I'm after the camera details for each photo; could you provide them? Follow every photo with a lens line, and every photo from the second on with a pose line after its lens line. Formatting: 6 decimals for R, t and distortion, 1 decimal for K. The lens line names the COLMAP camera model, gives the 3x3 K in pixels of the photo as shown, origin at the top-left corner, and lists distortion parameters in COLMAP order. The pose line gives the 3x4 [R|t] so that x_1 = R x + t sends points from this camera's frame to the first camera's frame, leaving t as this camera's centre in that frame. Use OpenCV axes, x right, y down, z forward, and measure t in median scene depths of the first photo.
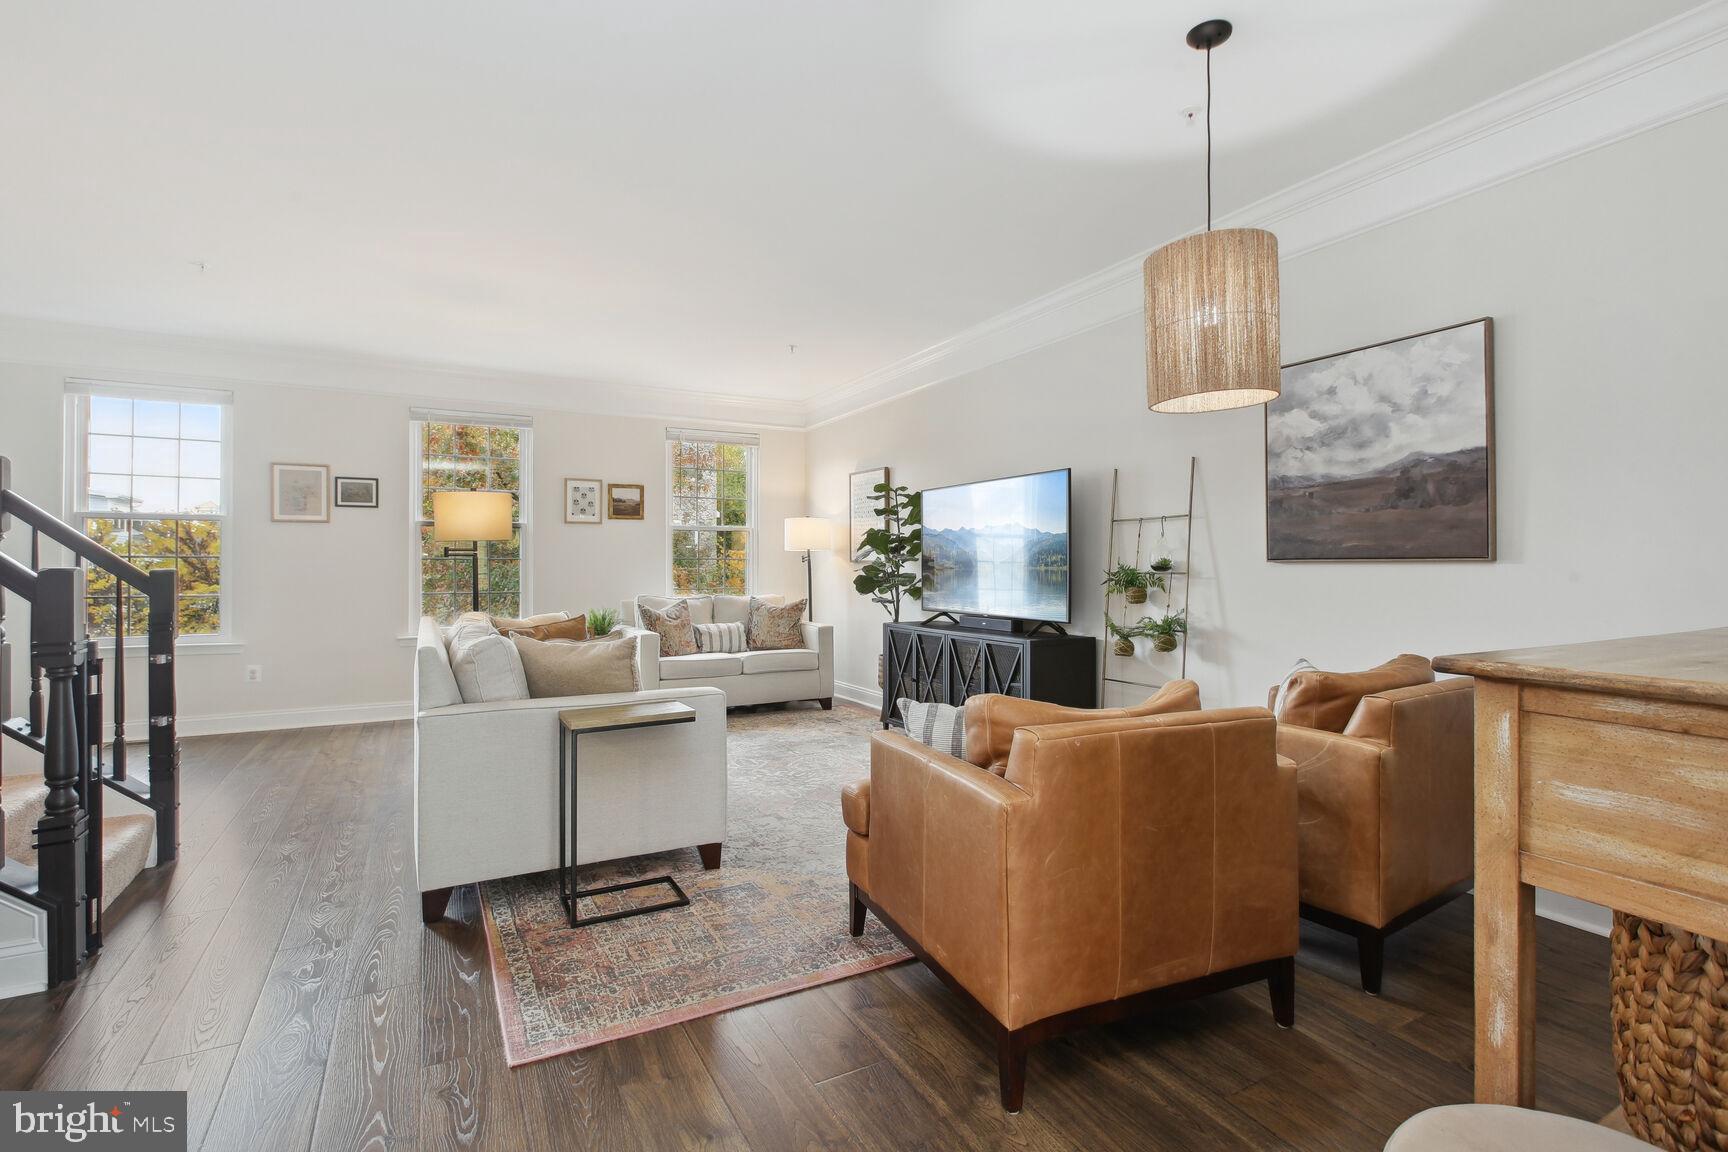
lens RADIAL K [[820.1, 0, 863.5], [0, 820.1, 569.3], [0, 0, 1]] dist [0.001122, 0.000991]
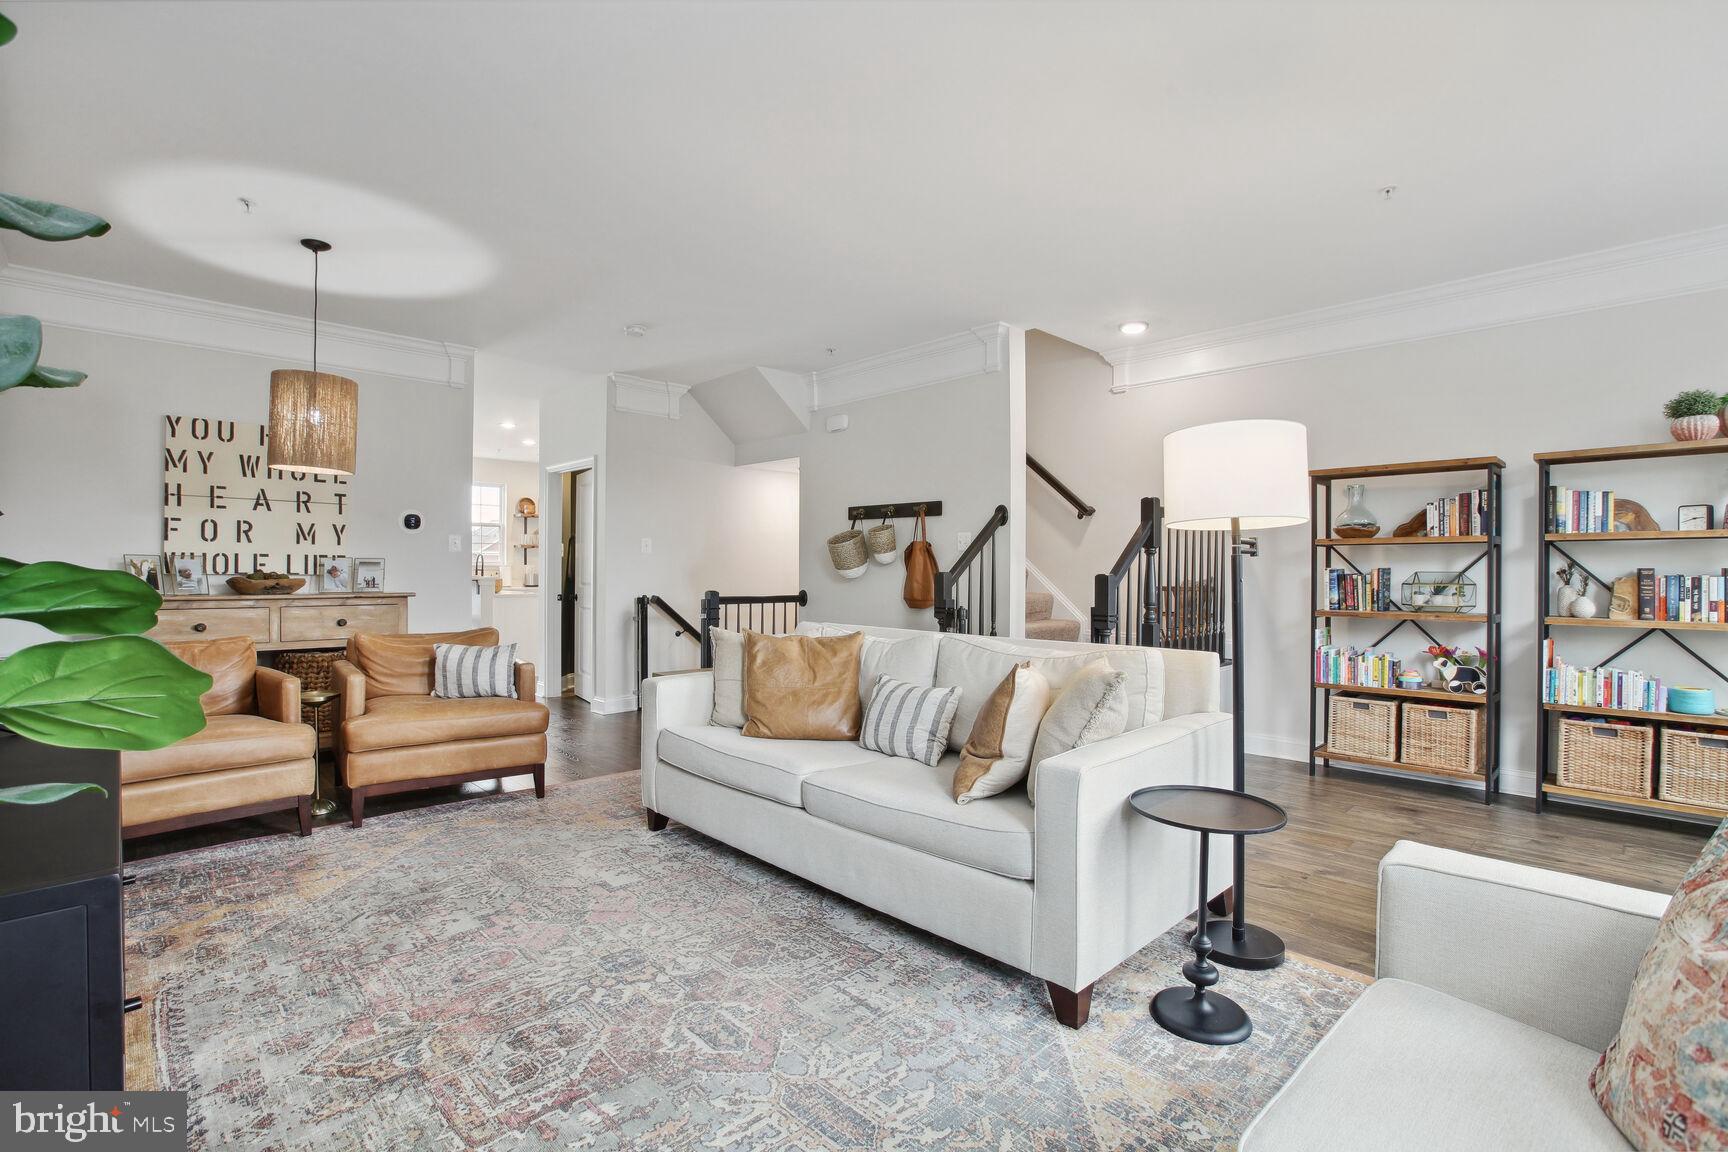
lens RADIAL K [[820.1, 0, 864.2], [0, 820.1, 573.6], [0, 0, 1]] dist [0.001122, 0.000991]
pose [[-0.965666, -0.006180, -0.259711, -0.136464], [-0.007449, 0.999965, 0.003902, -0.007410], [0.259678, 0.005703, -0.965678, 1.832789]]
